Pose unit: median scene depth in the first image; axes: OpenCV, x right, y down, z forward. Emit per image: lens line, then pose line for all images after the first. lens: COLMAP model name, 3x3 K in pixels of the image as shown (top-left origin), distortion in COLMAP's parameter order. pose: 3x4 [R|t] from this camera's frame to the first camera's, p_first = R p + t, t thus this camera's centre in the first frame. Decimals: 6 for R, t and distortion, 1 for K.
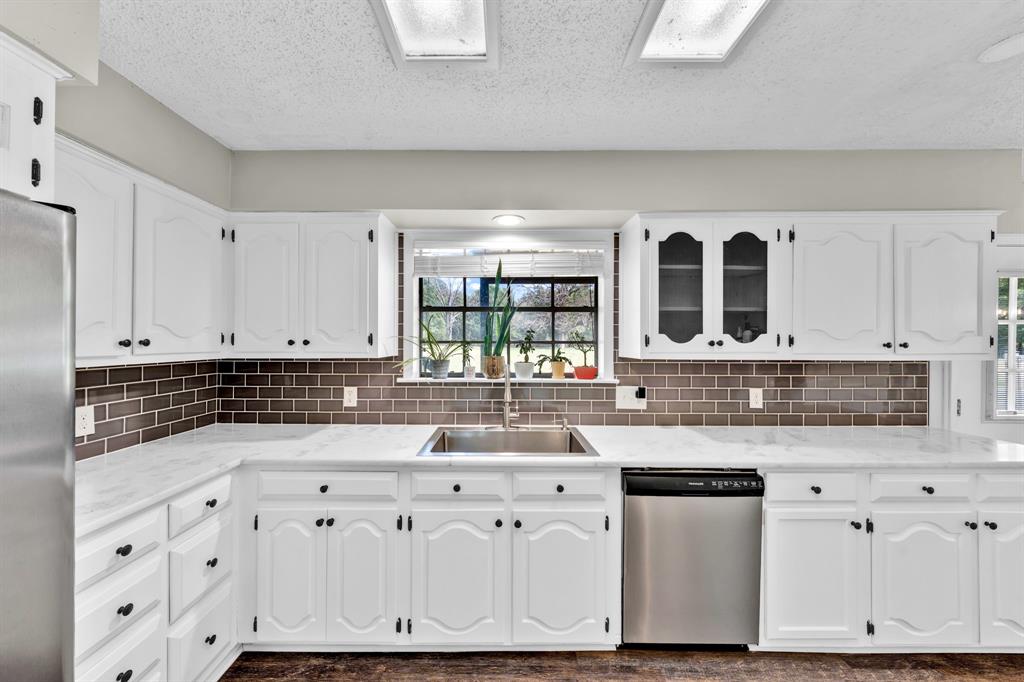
lens RADIAL K [[355.3, 0, 510.6], [0, 355.3, 340.6], [0, 0, 1]] dist [-0.000993, 0.000241]
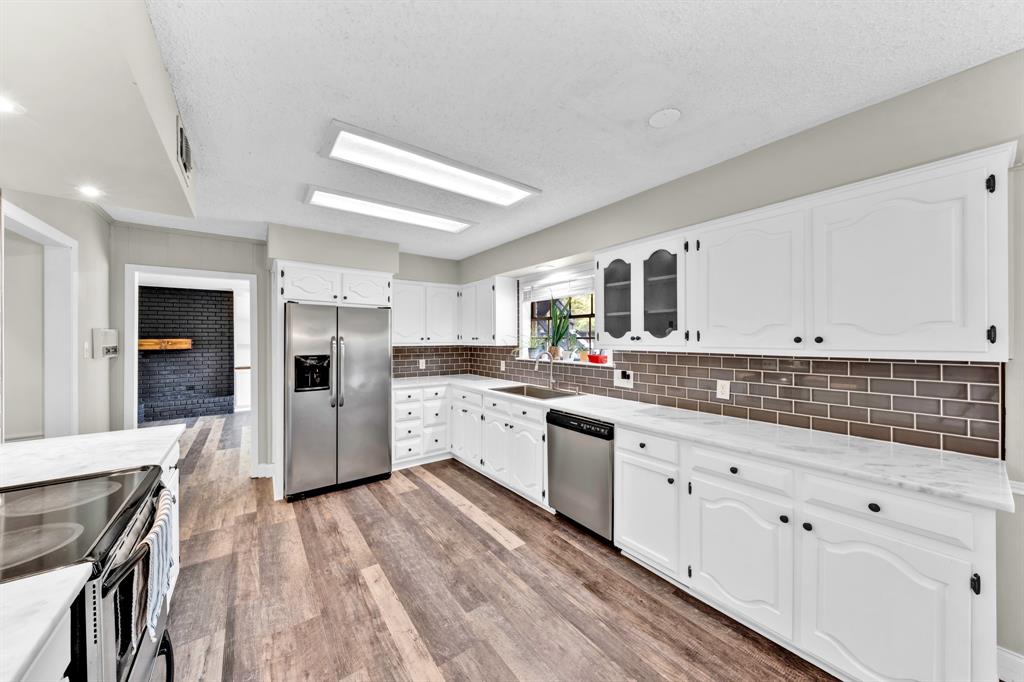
lens RADIAL K [[355.3, 0, 514.9], [0, 355.3, 340.1], [0, 0, 1]] dist [-0.000993, 0.000241]
pose [[0.604478, 0.000448, -0.796622, 1.354327], [0.004463, 0.999982, 0.003949, 0.006673], [0.796609, -0.005942, 0.604465, -0.175160]]
